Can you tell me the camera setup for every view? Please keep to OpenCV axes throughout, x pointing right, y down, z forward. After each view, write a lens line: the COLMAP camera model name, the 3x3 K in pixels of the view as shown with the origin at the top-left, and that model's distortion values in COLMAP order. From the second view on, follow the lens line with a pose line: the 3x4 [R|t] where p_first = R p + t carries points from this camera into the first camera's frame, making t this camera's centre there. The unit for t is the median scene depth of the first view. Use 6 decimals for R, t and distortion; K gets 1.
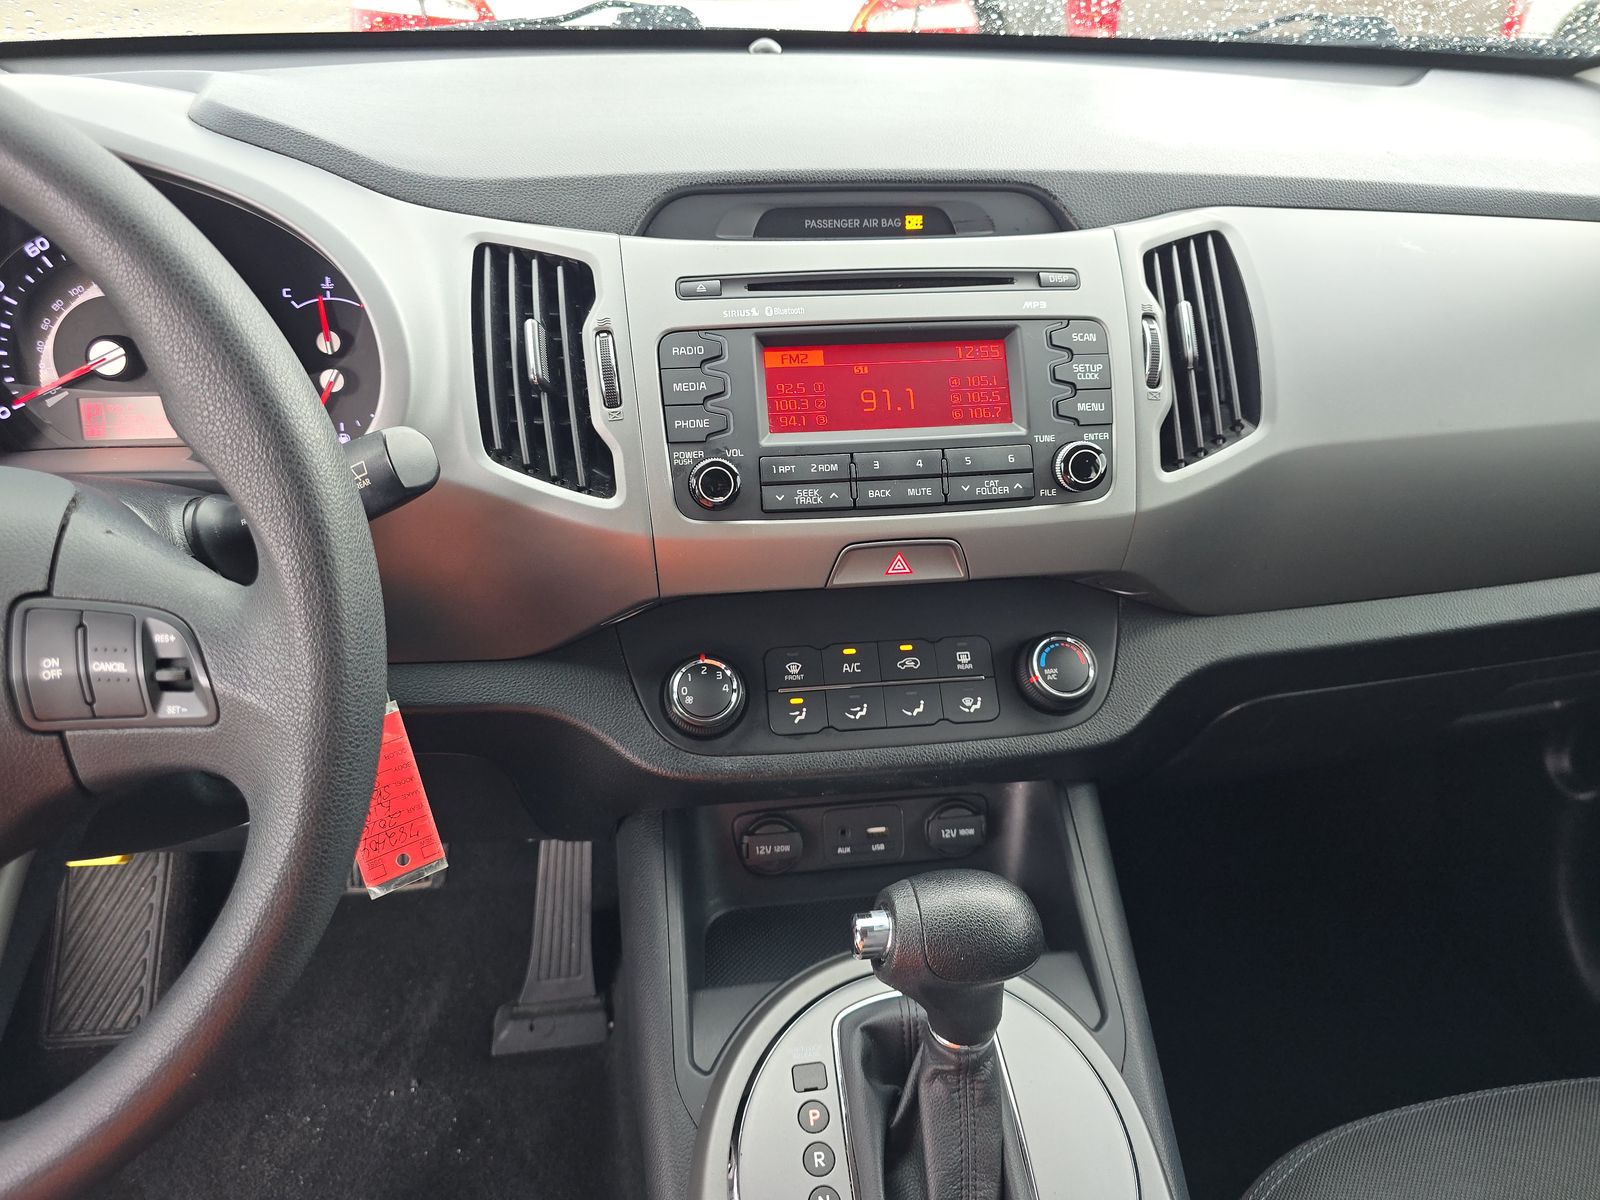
lens RADIAL K [[1052.7, 0, 800.0], [0, 1052.7, 600.0], [0, 0, 1]] dist [0.032359, -0.047589]
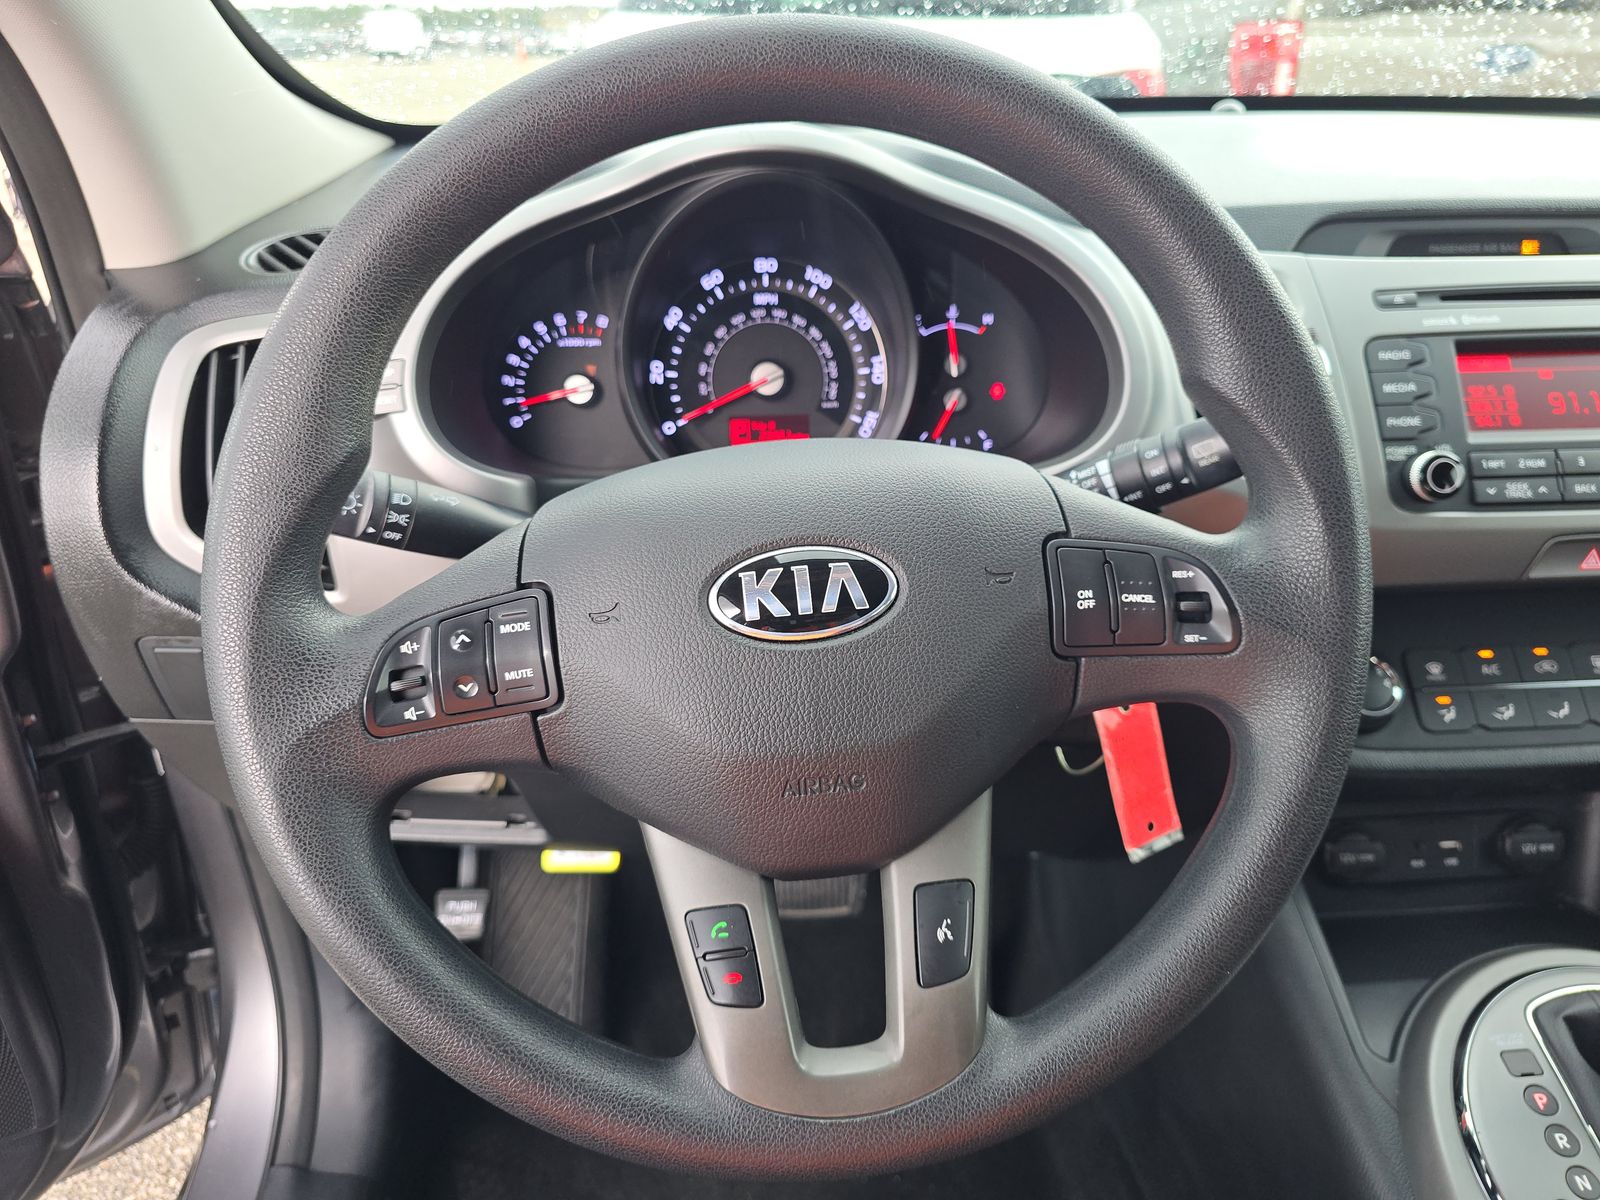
lens RADIAL K [[1075.5, 0, 800.0], [0, 1075.5, 600.0], [0, 0, 1]] dist [-0.018612, -0.002753]
pose [[0.995520, 0.010194, -0.093995, -0.591592], [-0.017973, 0.996447, -0.082280, 0.108204], [0.092823, 0.083601, 0.992167, -0.105027]]
